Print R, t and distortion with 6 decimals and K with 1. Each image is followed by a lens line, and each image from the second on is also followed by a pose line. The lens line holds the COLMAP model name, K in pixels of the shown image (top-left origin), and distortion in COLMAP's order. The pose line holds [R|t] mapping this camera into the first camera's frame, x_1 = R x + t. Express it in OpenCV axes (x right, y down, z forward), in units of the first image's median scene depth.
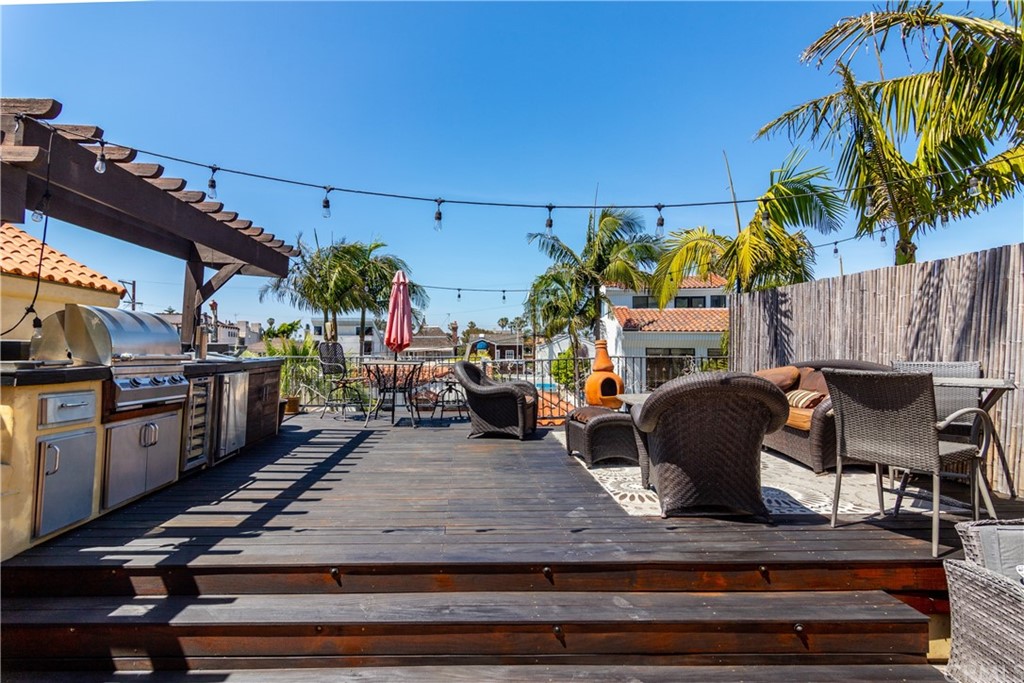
lens RADIAL K [[513.7, 0, 483.5], [0, 513.7, 338.2], [0, 0, 1]] dist [0.003034, 0.001093]
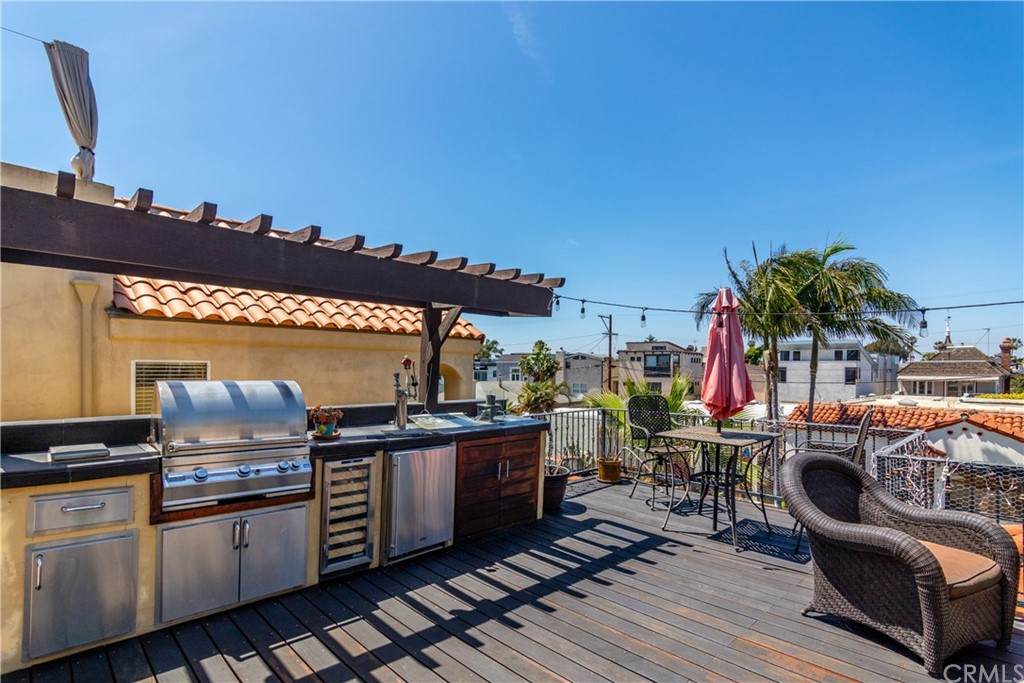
lens RADIAL K [[515.9, 0, 505.8], [0, 515.9, 367.0], [0, 0, 1]] dist [0.003831, -0.001110]
pose [[0.670098, 0.002472, -0.742269, 0.185111], [0.005455, 0.999951, 0.008255, -0.063577], [0.742253, -0.009581, 0.670052, 0.563816]]
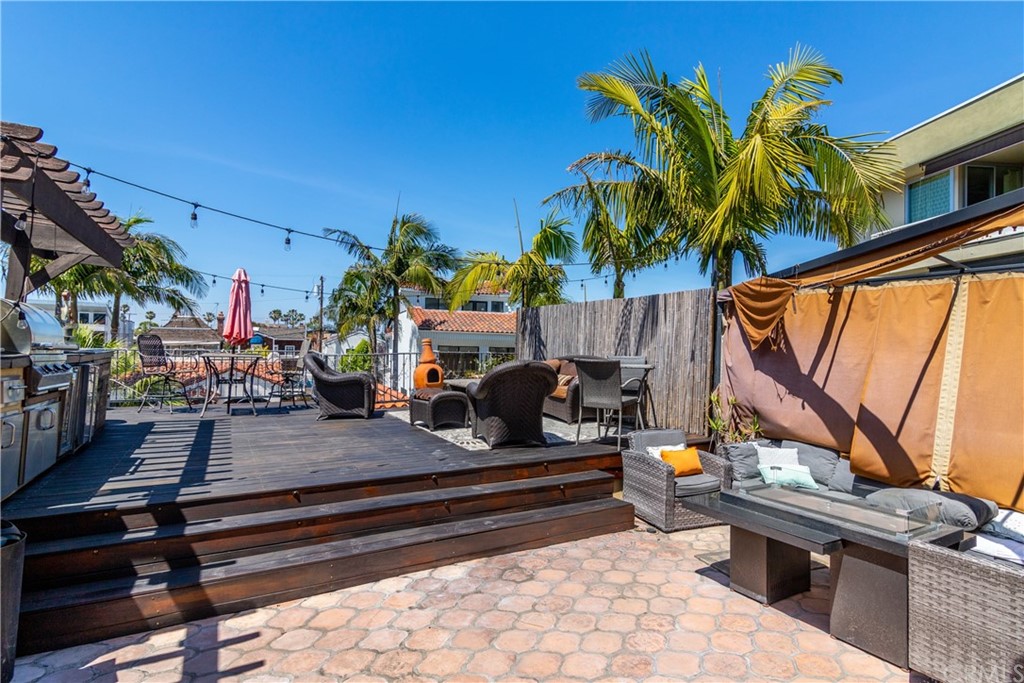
lens RADIAL K [[515.9, 0, 516.9], [0, 515.9, 348.5], [0, 0, 1]] dist [0.003831, -0.001110]
pose [[0.887346, 0.013849, 0.460896, -0.215494], [-0.025778, 0.999476, 0.019598, -0.004170], [-0.460383, -0.029271, 0.887238, -0.311081]]
